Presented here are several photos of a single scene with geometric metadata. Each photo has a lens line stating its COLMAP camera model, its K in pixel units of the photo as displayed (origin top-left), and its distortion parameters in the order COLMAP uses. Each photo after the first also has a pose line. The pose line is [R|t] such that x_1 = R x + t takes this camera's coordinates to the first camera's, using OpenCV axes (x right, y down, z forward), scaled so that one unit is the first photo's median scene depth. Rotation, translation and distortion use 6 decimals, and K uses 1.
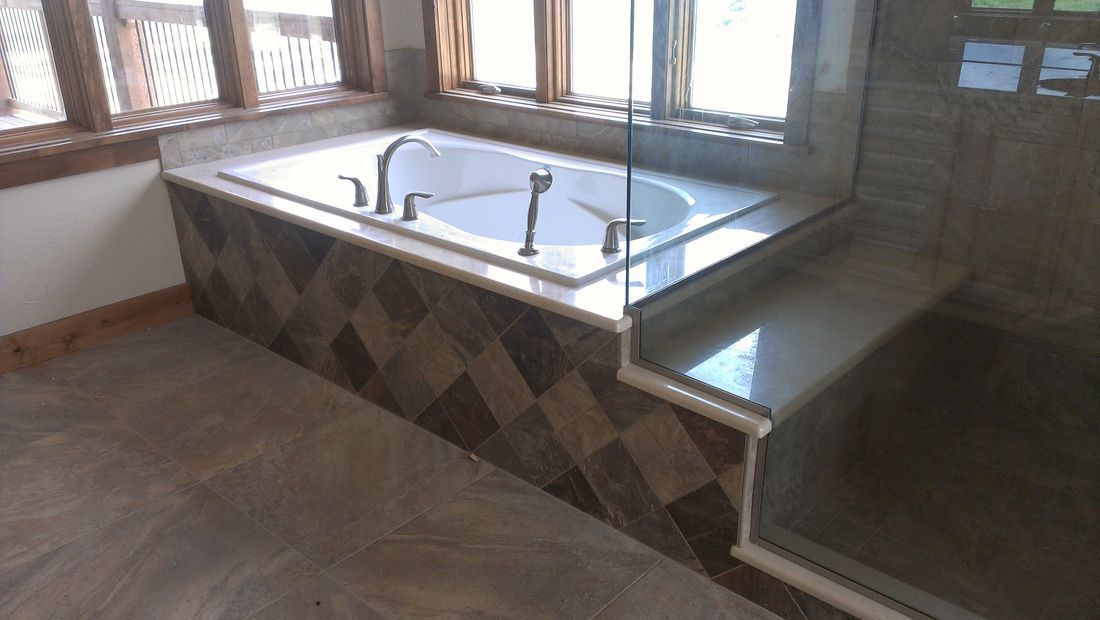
lens RADIAL K [[875.1, 0, 561.5], [0, 875.1, 306.6], [0, 0, 1]] dist [0.080287, -0.142232]
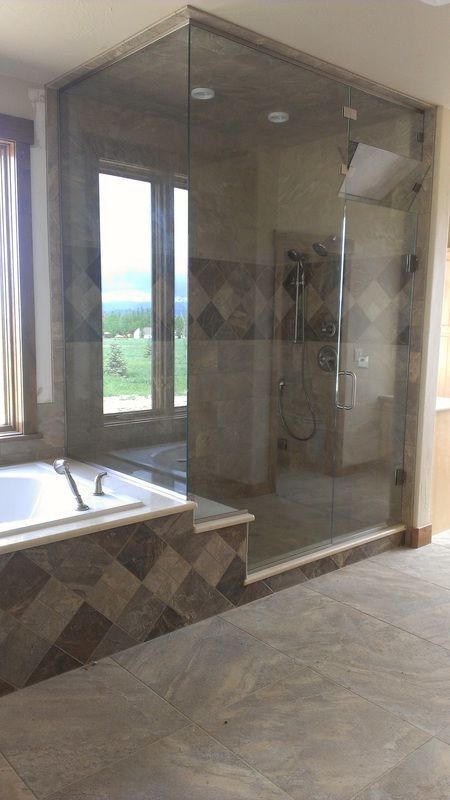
lens RADIAL K [[636.4, 0, 222.1], [0, 636.4, 403.1], [0, 0, 1]] dist [0.080287, -0.142232]
pose [[0.127757, -0.106331, 0.986089, -1.120455], [0.370325, 0.927444, 0.052028, -0.206037], [-0.920075, 0.358527, 0.157864, 0.529136]]
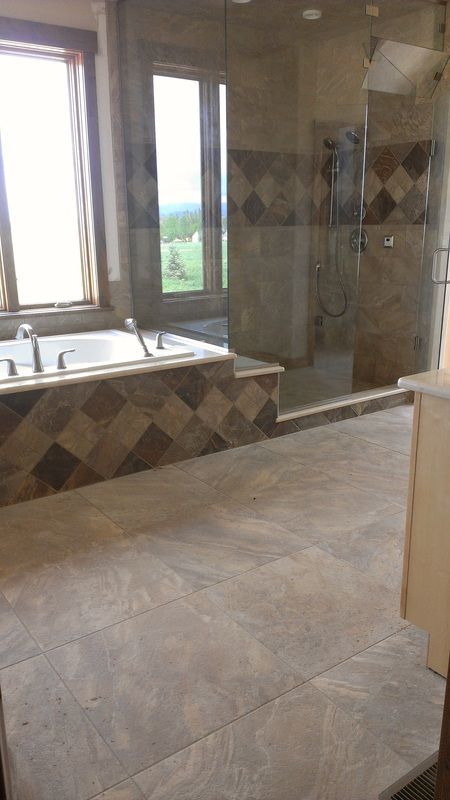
lens RADIAL K [[636.4, 0, 219.8], [0, 636.4, 408.7], [0, 0, 1]] dist [0.080287, -0.142232]
pose [[0.221145, -0.257684, 0.940582, -1.440647], [0.384989, 0.909197, 0.158569, -0.123135], [-0.896035, 0.327047, 0.300270, 0.450660]]
